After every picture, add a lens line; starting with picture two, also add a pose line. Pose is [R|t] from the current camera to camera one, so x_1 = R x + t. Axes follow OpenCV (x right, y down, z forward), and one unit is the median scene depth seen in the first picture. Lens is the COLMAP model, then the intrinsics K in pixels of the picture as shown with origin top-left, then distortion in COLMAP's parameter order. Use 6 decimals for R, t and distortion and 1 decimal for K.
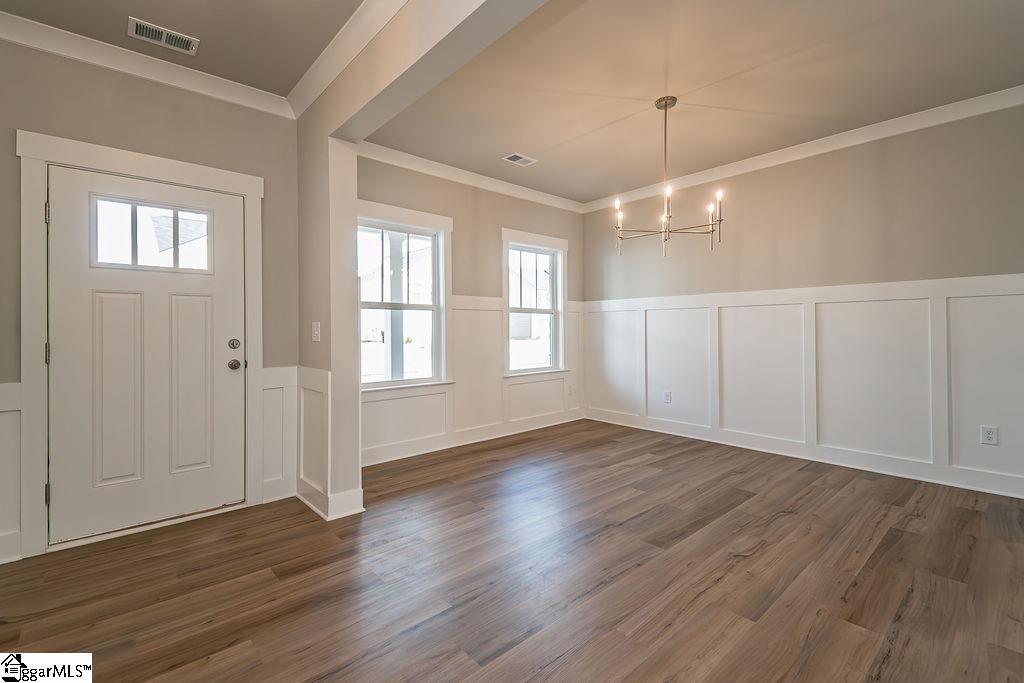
lens RADIAL K [[450.5, 0, 515.3], [0, 450.5, 329.1], [0, 0, 1]] dist [0.024423, -0.010699]
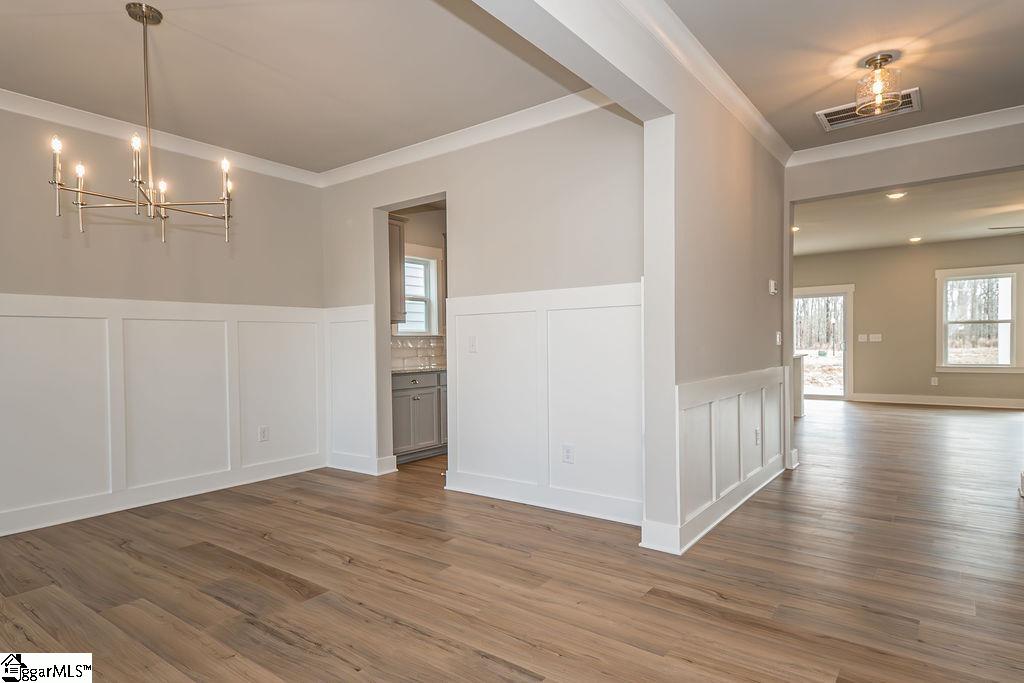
lens RADIAL K [[590.2, 0, 519.6], [0, 590.2, 347.8], [0, 0, 1]] dist [0.036066, -0.003532]
pose [[-0.221189, 0.000684, 0.975231, -0.794864], [0.008358, 0.999964, 0.001194, 0.007909], [-0.975195, 0.008415, -0.221187, 0.787715]]
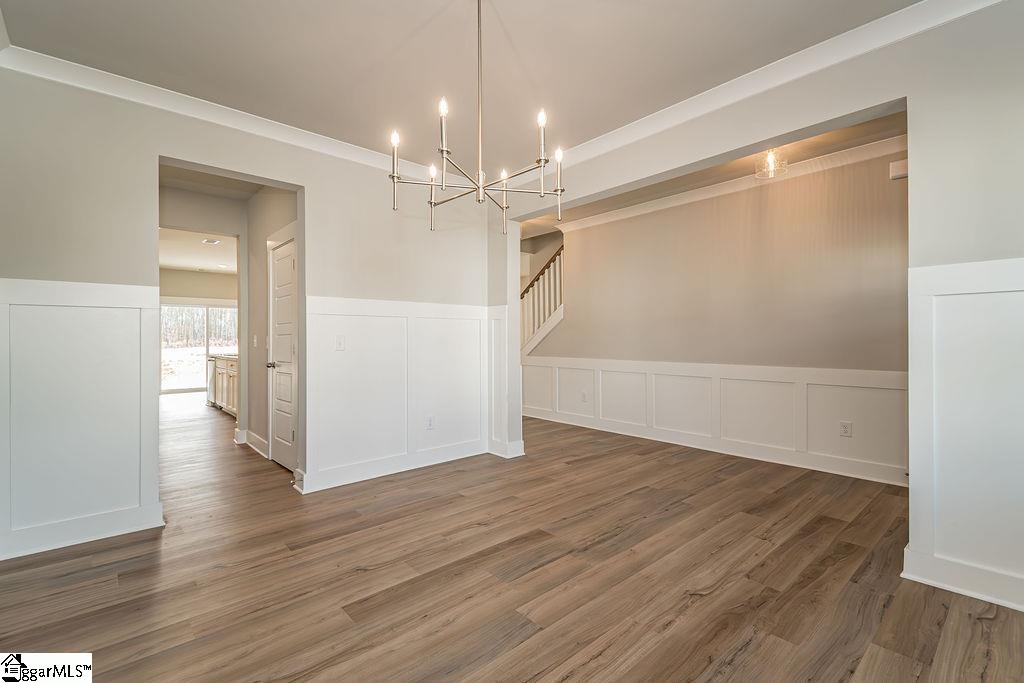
lens RADIAL K [[450.5, 0, 531.3], [0, 450.5, 338.9], [0, 0, 1]] dist [0.024423, -0.010699]
pose [[-0.999000, 0.015069, -0.042091, 0.344665], [0.015229, 0.999878, -0.003473, -0.001154], [0.042033, -0.004110, -0.999108, 1.919881]]
